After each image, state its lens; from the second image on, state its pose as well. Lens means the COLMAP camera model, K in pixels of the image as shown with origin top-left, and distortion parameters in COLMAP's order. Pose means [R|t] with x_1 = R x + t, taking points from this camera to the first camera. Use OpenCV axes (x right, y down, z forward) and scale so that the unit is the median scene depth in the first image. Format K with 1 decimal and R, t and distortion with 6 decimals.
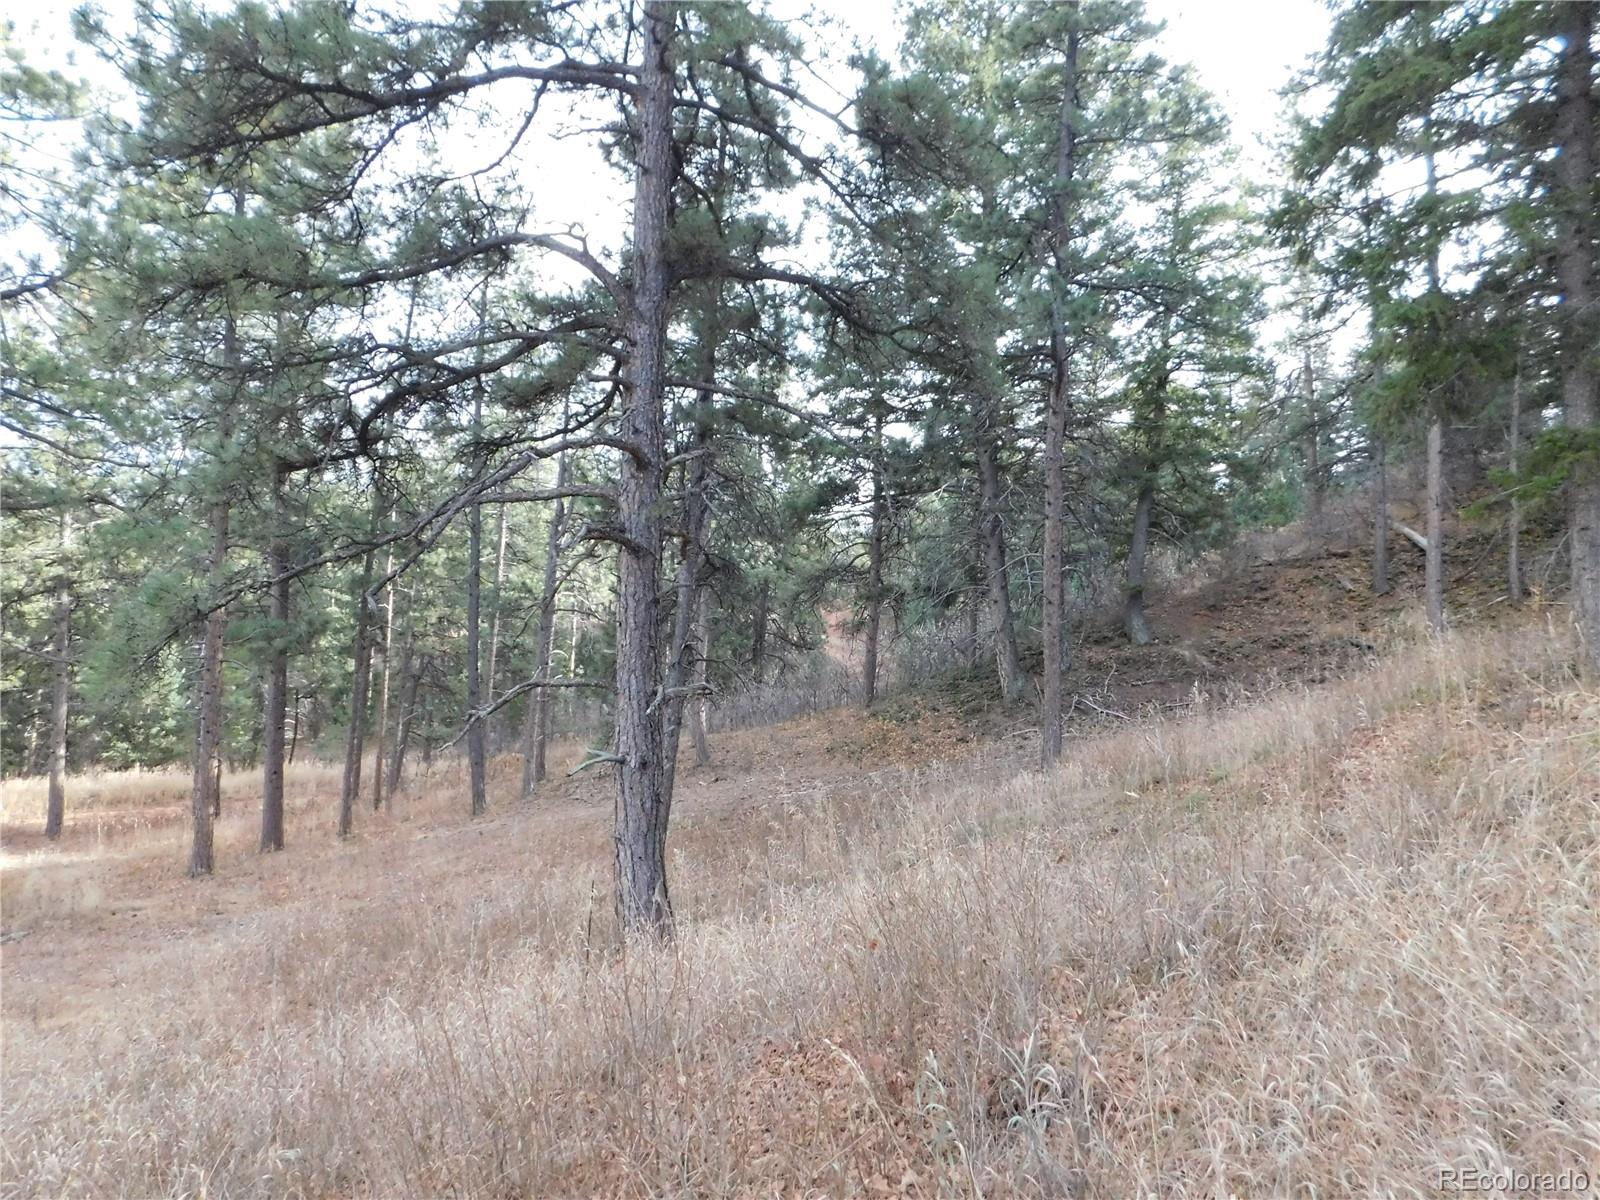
lens RADIAL K [[1064.8, 0, 807.3], [0, 1064.8, 602.8], [0, 0, 1]] dist [-0.060892, 0.049554]
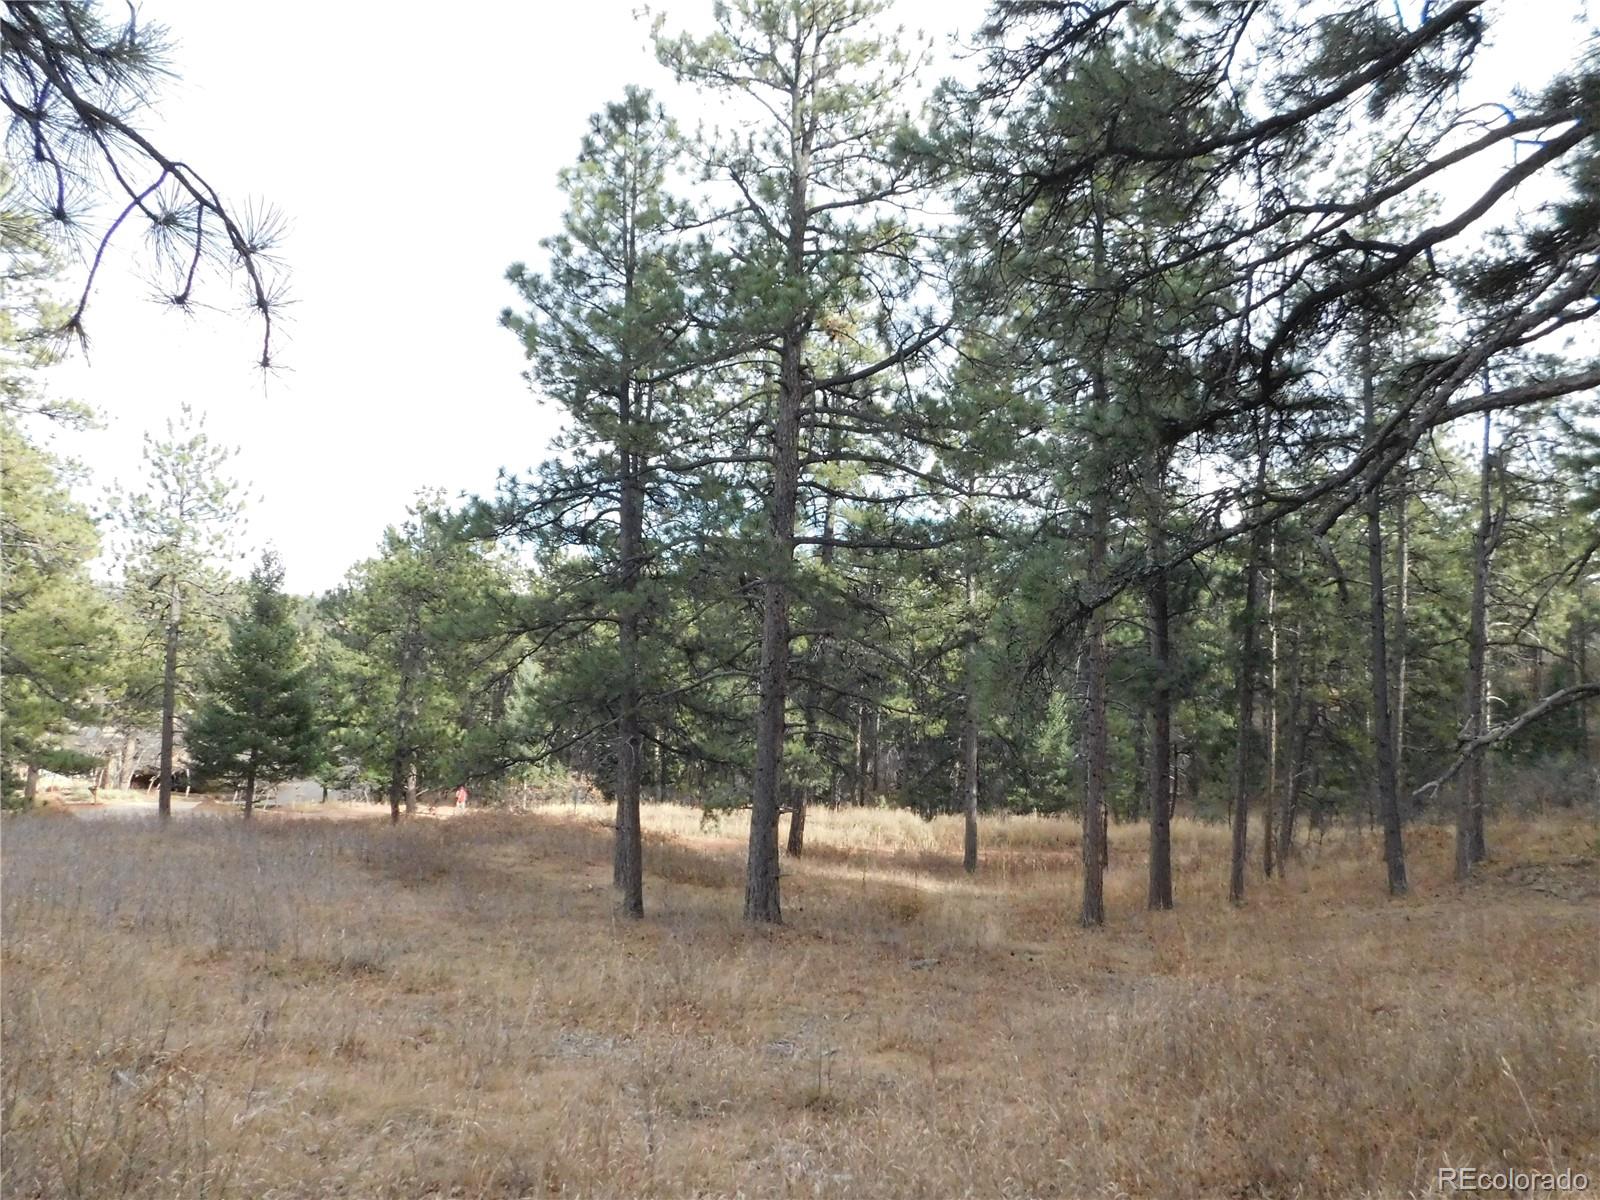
lens RADIAL K [[1064.8, 0, 810.4], [0, 1064.8, 596.3], [0, 0, 1]] dist [-0.060892, 0.049554]
pose [[0.713019, -0.066759, -0.697959, -0.046320], [0.019981, 0.996987, -0.074948, 0.018181], [0.700860, 0.039493, 0.712205, 0.080699]]
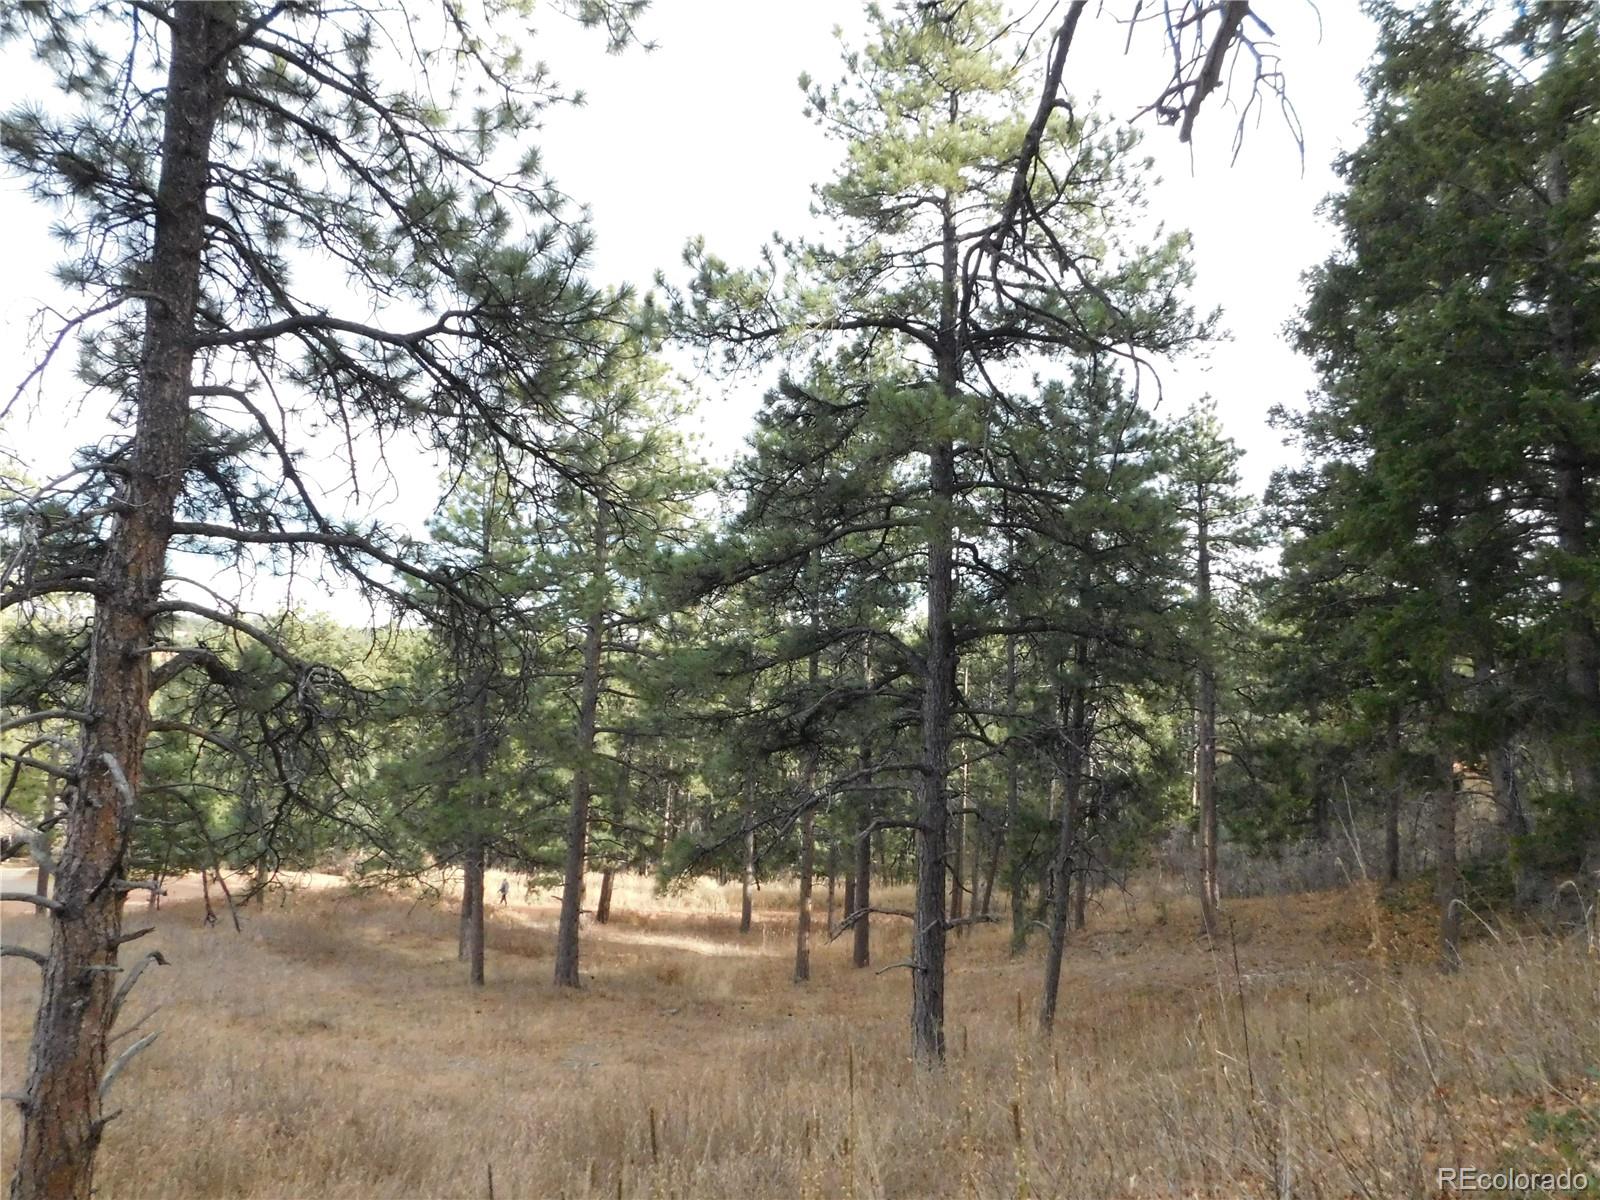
lens RADIAL K [[1064.8, 0, 797.1], [0, 1064.8, 602.3], [0, 0, 1]] dist [-0.060892, 0.049554]
pose [[0.806157, -0.066708, -0.587929, 0.165801], [0.009338, 0.994935, -0.100084, -0.060048], [0.591628, 0.075194, 0.802697, -0.095415]]
